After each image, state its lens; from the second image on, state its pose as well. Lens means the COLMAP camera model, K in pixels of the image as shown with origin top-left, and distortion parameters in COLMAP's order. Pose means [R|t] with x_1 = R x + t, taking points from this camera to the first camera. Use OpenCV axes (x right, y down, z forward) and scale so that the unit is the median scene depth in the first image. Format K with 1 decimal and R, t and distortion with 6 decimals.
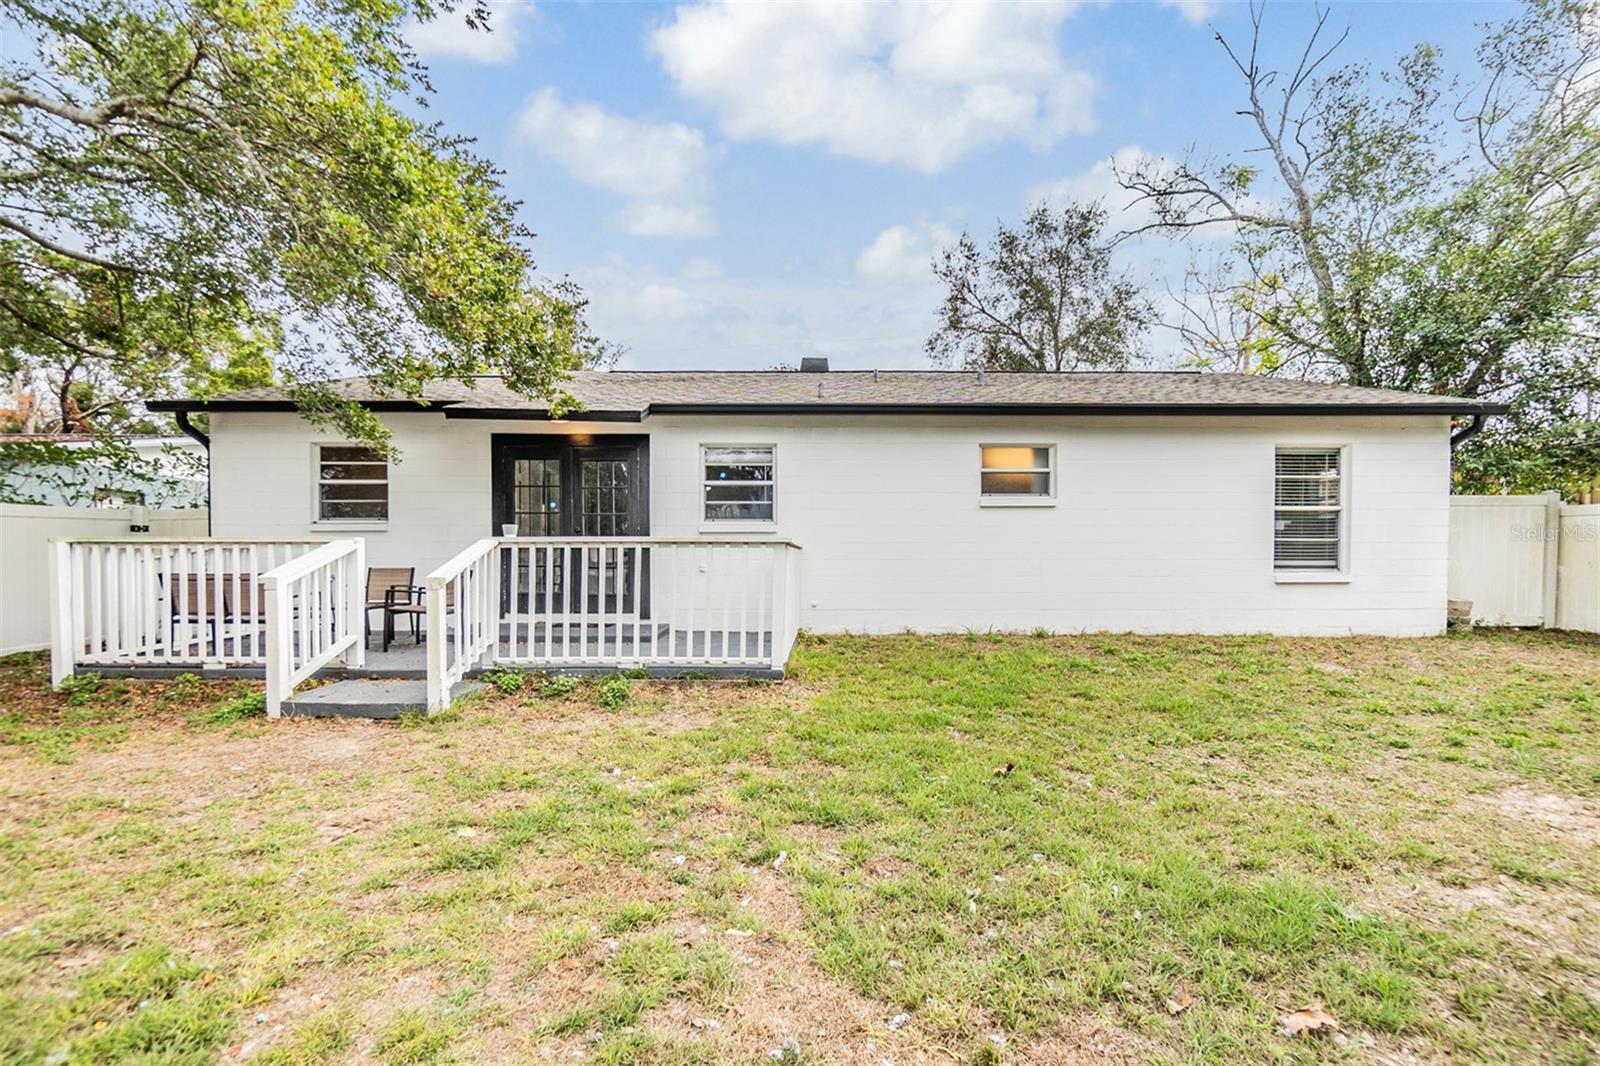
lens RADIAL K [[706.9, 0, 800.5], [0, 706.9, 565.9], [0, 0, 1]] dist [0.000018, -0.000113]
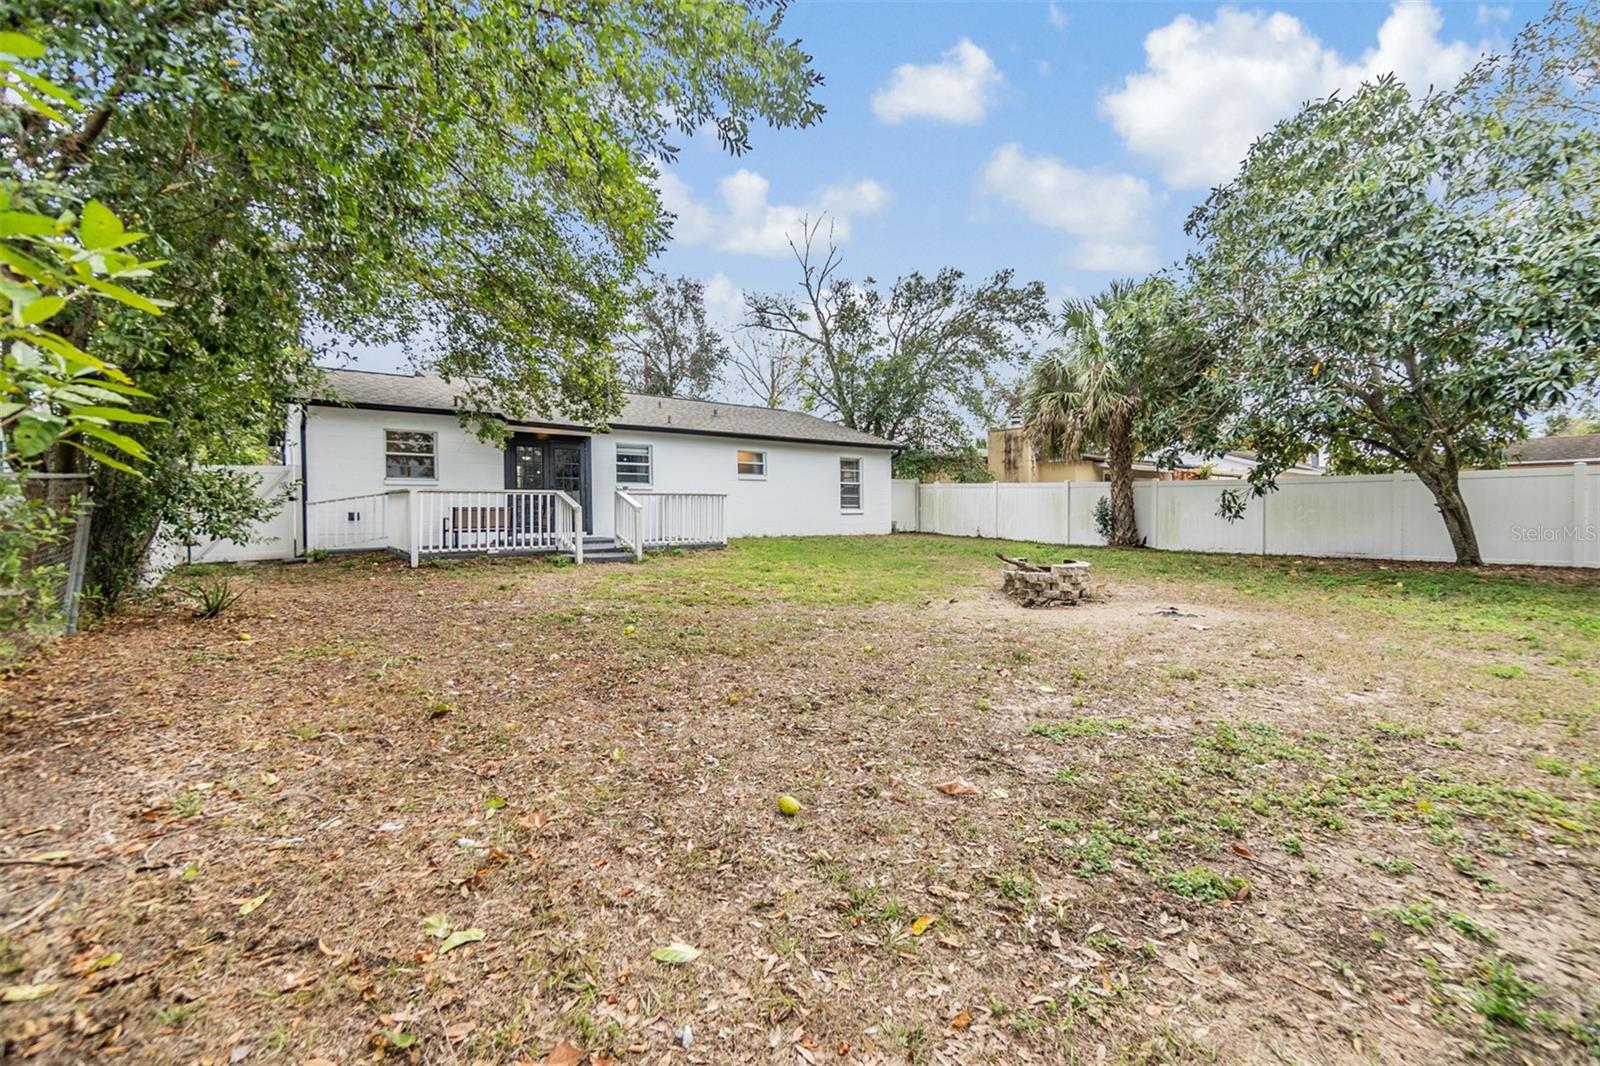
lens RADIAL K [[699.0, 0, 794.5], [0, 699.0, 514.0], [0, 0, 1]] dist [-0.000048, 0.000184]
pose [[0.786523, -0.004654, 0.617543, -0.916988], [0.022634, 0.999517, -0.021295, 0.070367], [-0.617146, 0.030727, 0.786248, -0.771019]]
